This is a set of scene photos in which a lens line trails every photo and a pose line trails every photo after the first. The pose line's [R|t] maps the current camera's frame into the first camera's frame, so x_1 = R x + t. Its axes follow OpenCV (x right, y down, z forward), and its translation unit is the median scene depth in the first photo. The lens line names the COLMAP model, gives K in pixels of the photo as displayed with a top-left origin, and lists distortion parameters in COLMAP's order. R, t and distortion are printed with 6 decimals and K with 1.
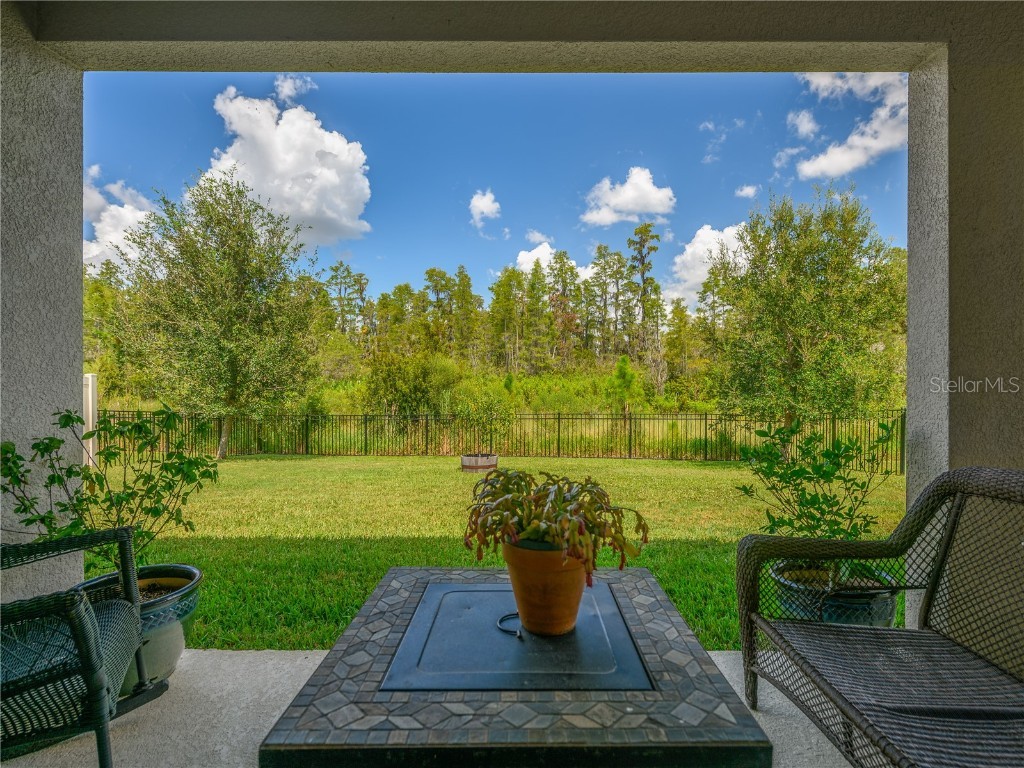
lens RADIAL K [[508.4, 0, 520.9], [0, 508.4, 384.5], [0, 0, 1]] dist [0.005383, -0.002628]
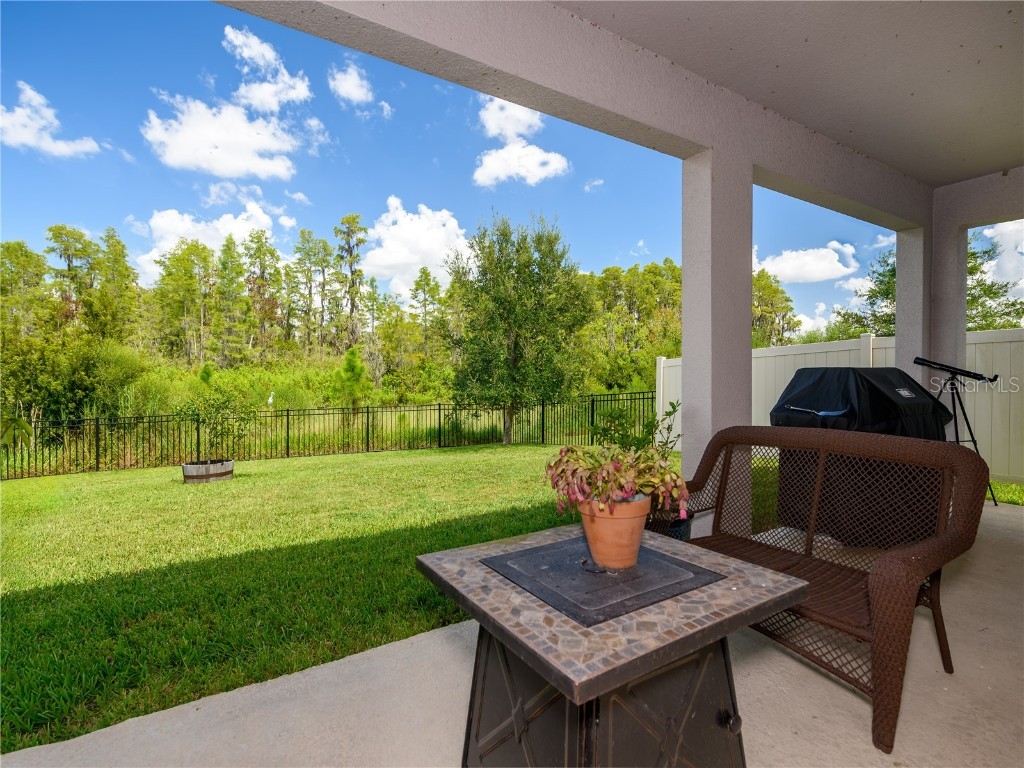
lens RADIAL K [[508.4, 0, 516.1], [0, 508.4, 380.8], [0, 0, 1]] dist [0.005383, -0.002628]
pose [[0.840588, -0.009794, 0.541587, -0.038024], [0.006757, 0.999948, 0.007595, 0.000239], [-0.541633, -0.002725, 0.840611, 0.002983]]
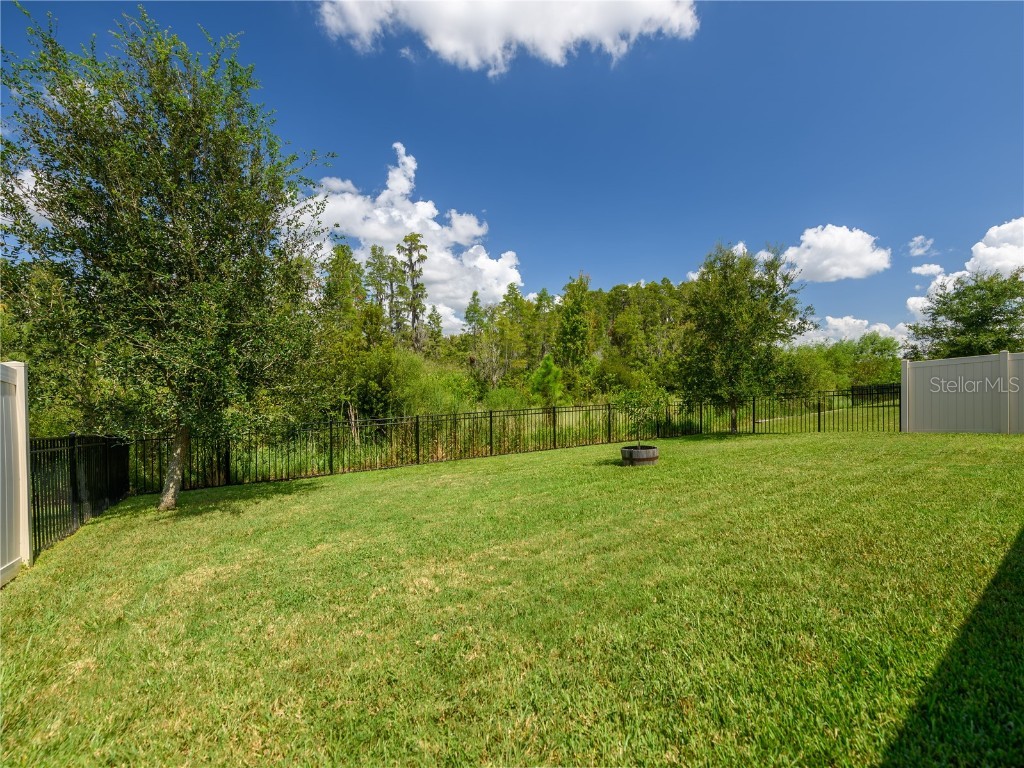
lens RADIAL K [[457.1, 0, 513.0], [0, 457.1, 386.4], [0, 0, 1]] dist [0.000892, 0.000002]
pose [[0.779605, -0.015871, 0.626070, -0.297417], [0.011811, 0.999874, 0.010639, 0.001312], [-0.626160, -0.000900, 0.779694, 0.164169]]
